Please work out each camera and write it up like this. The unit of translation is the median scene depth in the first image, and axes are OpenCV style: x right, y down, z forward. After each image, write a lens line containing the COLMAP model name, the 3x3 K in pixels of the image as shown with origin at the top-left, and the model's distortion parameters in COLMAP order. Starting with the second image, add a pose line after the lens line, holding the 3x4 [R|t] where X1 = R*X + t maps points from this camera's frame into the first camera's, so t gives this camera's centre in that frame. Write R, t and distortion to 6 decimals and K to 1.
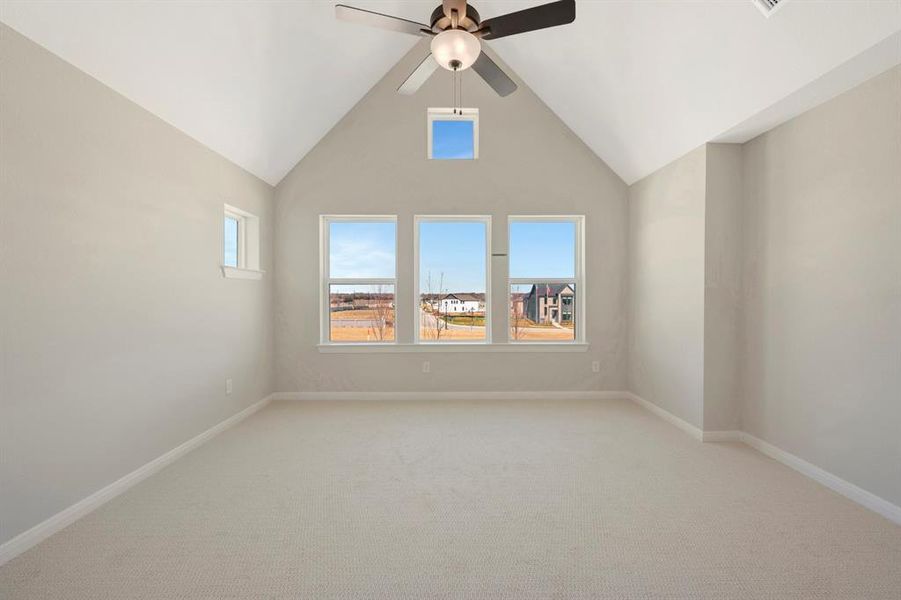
lens RADIAL K [[360.6, 0, 452.7], [0, 360.6, 300.9], [0, 0, 1]] dist [0.000347, 0.000076]
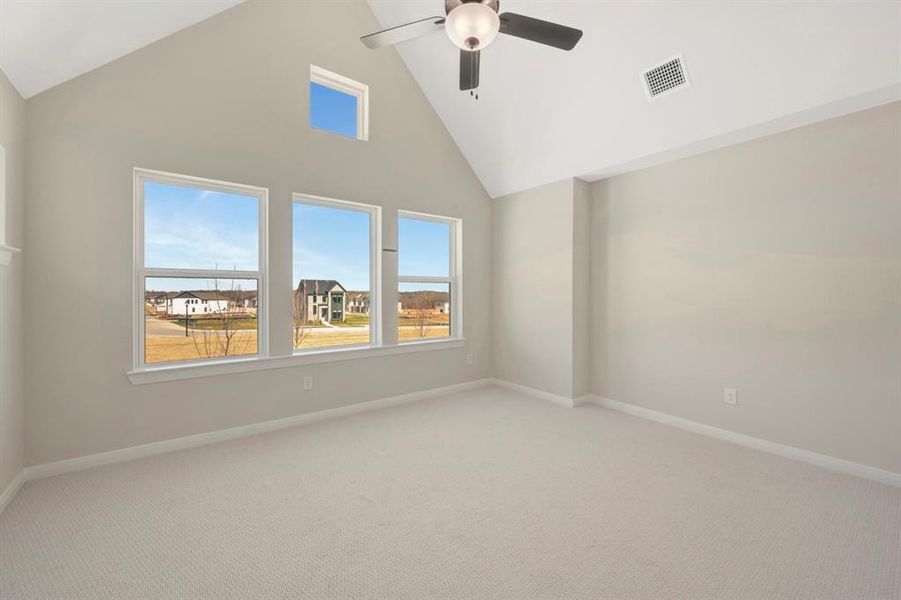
lens RADIAL K [[362.5, 0, 455.3], [0, 362.5, 294.7], [0, 0, 1]] dist [0.000533, 0.000081]
pose [[0.799322, -0.000803, 0.600903, -0.296061], [0.007827, 0.999928, -0.009076, -0.003066], [-0.600852, 0.011958, 0.799271, 0.150367]]
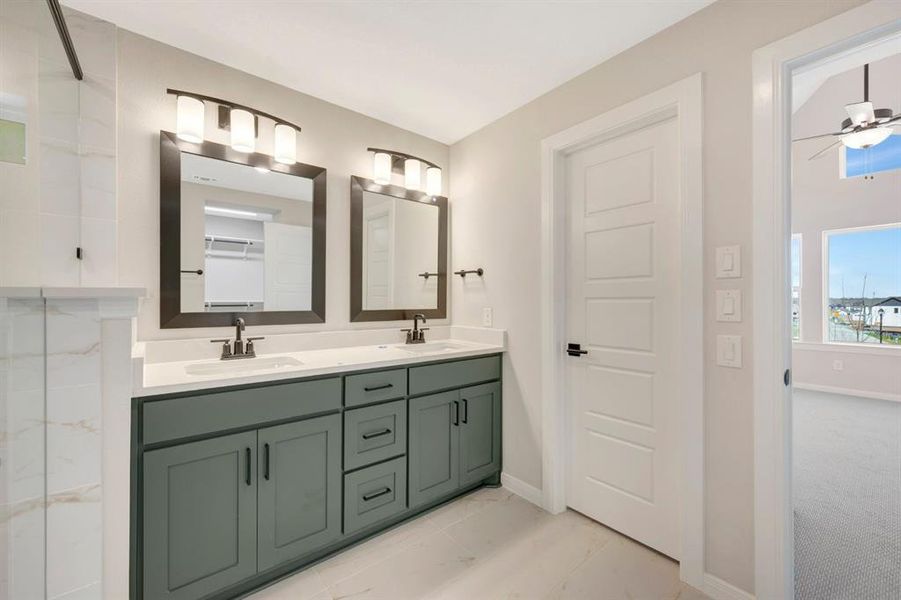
lens RADIAL K [[360.6, 0, 452.7], [0, 360.6, 300.9], [0, 0, 1]] dist [0.000347, 0.000076]
pose [[0.628746, -0.001187, -0.777610, 0.046167], [-0.009941, 0.999905, -0.009564, 0.007873], [0.777548, 0.013743, 0.628674, -0.638413]]
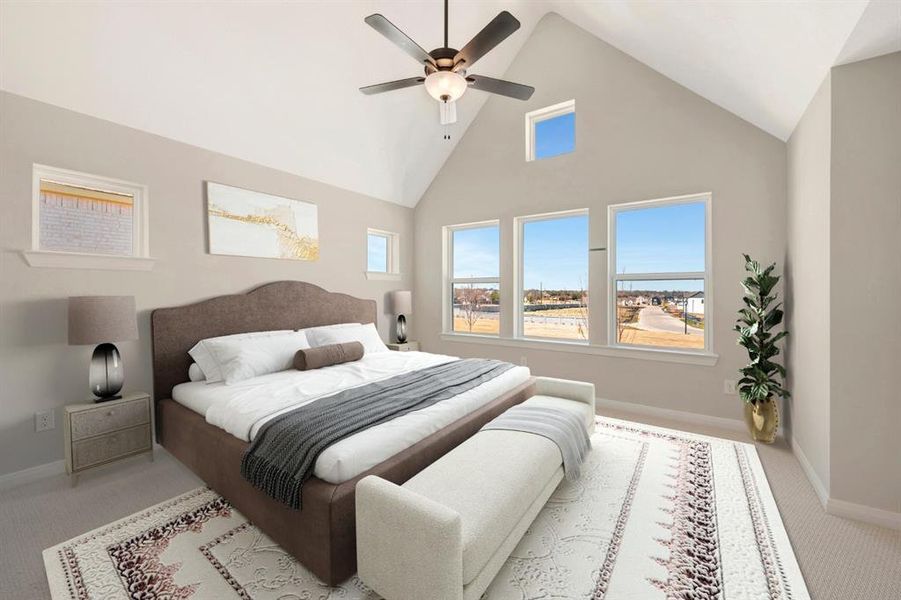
lens RADIAL K [[362.5, 0, 455.3], [0, 362.5, 294.7], [0, 0, 1]] dist [0.000533, 0.000081]
pose [[0.816051, 0.007086, -0.577937, 0.366043], [-0.012655, 0.999904, -0.005610, -0.001986], [0.577842, 0.011892, 0.816062, 0.030878]]
